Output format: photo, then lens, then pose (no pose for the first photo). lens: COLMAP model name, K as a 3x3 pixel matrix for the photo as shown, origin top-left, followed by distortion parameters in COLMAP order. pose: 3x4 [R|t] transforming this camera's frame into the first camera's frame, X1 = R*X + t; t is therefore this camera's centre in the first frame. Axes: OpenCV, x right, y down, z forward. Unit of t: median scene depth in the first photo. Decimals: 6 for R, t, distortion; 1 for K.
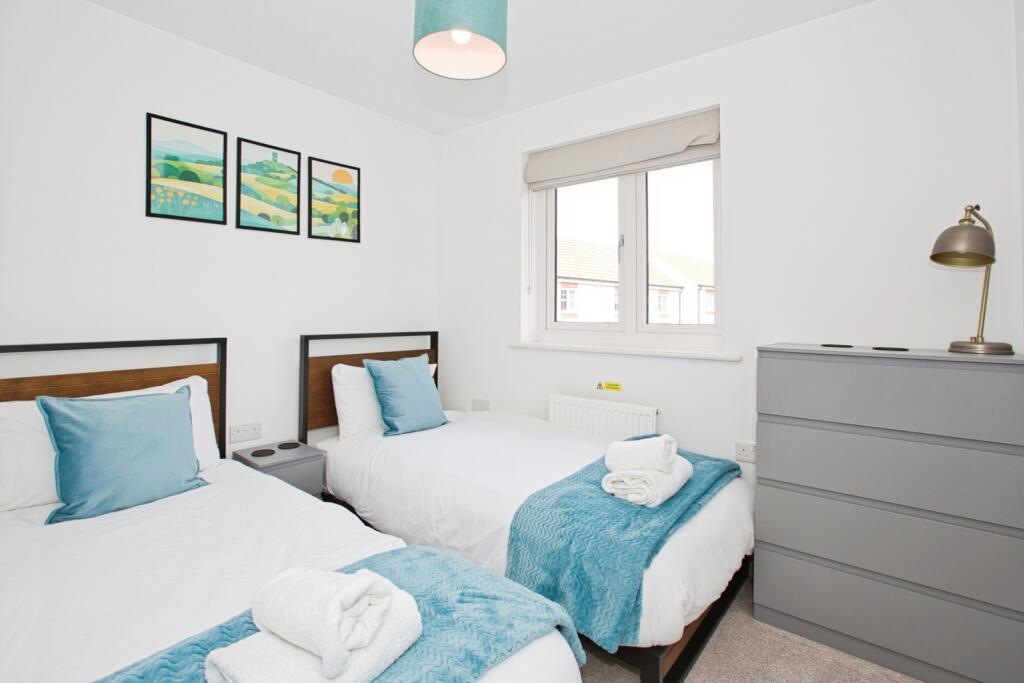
lens RADIAL K [[492.6, 0, 512.5], [0, 492.6, 320.1], [0, 0, 1]] dist [0.000576, 0.000116]
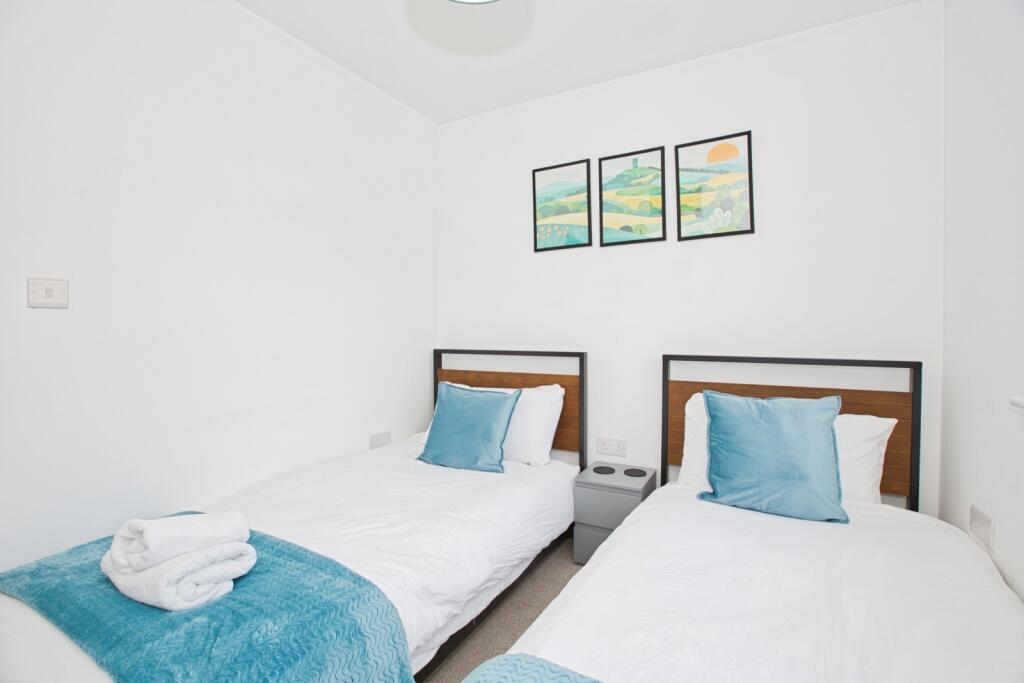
lens RADIAL K [[516.1, 0, 512.0], [0, 516.1, 341.5], [0, 0, 1]] dist [-0.002010, -0.000156]
pose [[0.151628, 0.021685, -0.988200, 0.471386], [-0.013846, 0.999708, 0.019814, -0.007098], [0.988341, 0.010678, 0.151884, 0.636306]]
